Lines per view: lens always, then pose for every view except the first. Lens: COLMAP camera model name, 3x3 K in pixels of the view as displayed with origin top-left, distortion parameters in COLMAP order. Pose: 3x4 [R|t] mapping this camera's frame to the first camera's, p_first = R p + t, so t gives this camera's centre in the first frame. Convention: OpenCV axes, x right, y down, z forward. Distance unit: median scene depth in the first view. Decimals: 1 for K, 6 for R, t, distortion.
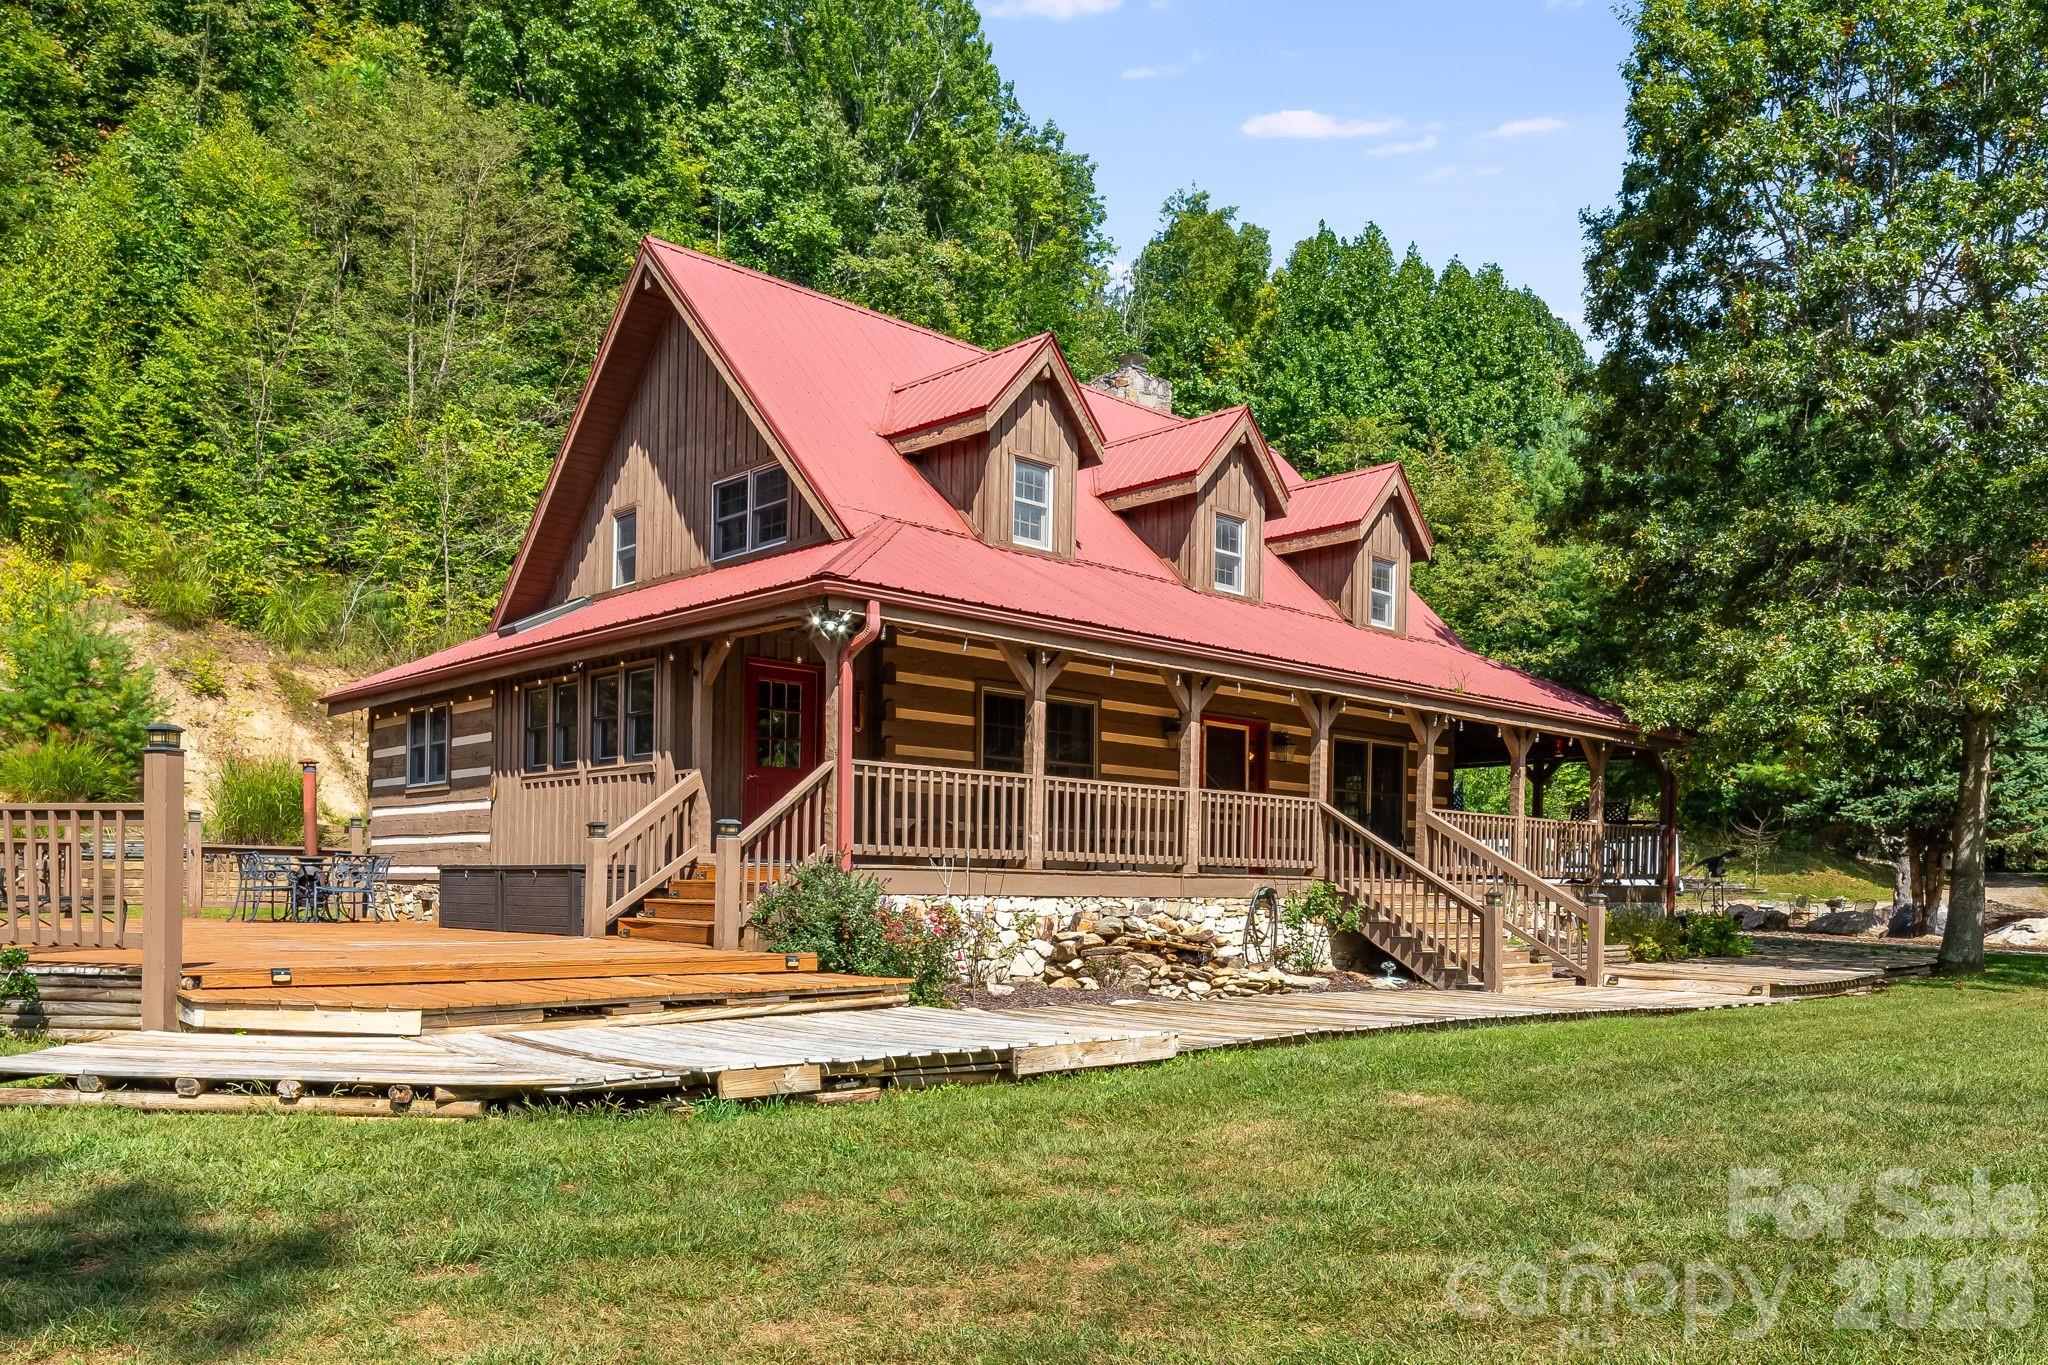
lens RADIAL K [[1497.7, 0, 1021.1], [0, 1497.7, 920.2], [0, 0, 1]] dist [0.003191, 0.002482]
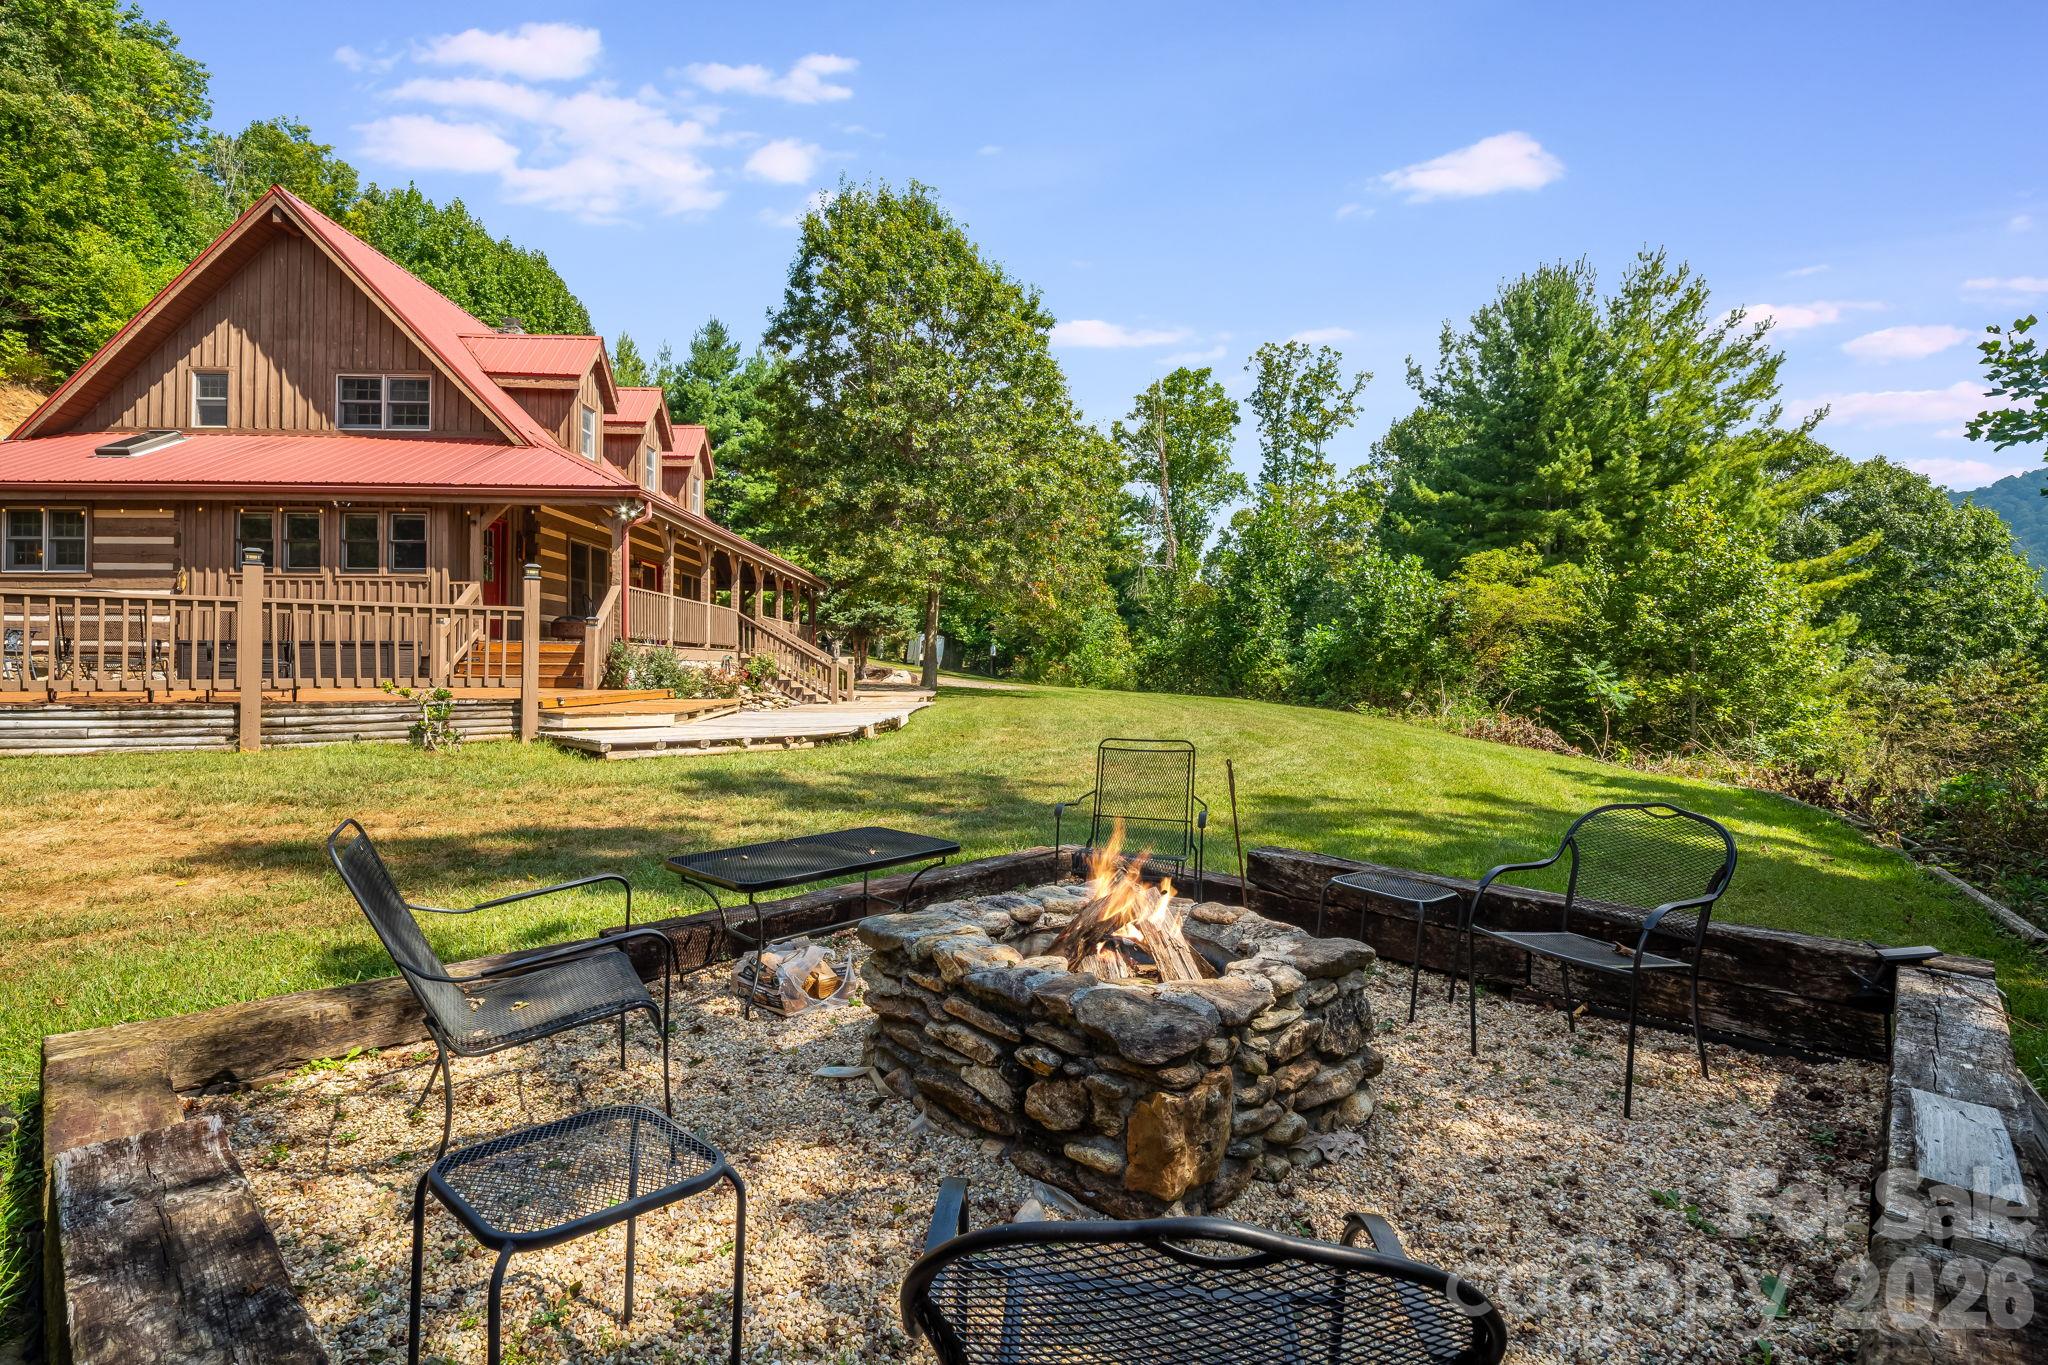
lens RADIAL K [[968.1, 0, 1024.0], [0, 968.1, 682.5], [0, 0, 1]] dist [-0.002644, -0.000921]
pose [[0.662347, -0.022460, 0.748860, -0.496005], [0.020144, 0.999723, 0.012167, 0.005179], [-0.748926, 0.007026, 0.662616, -0.106265]]
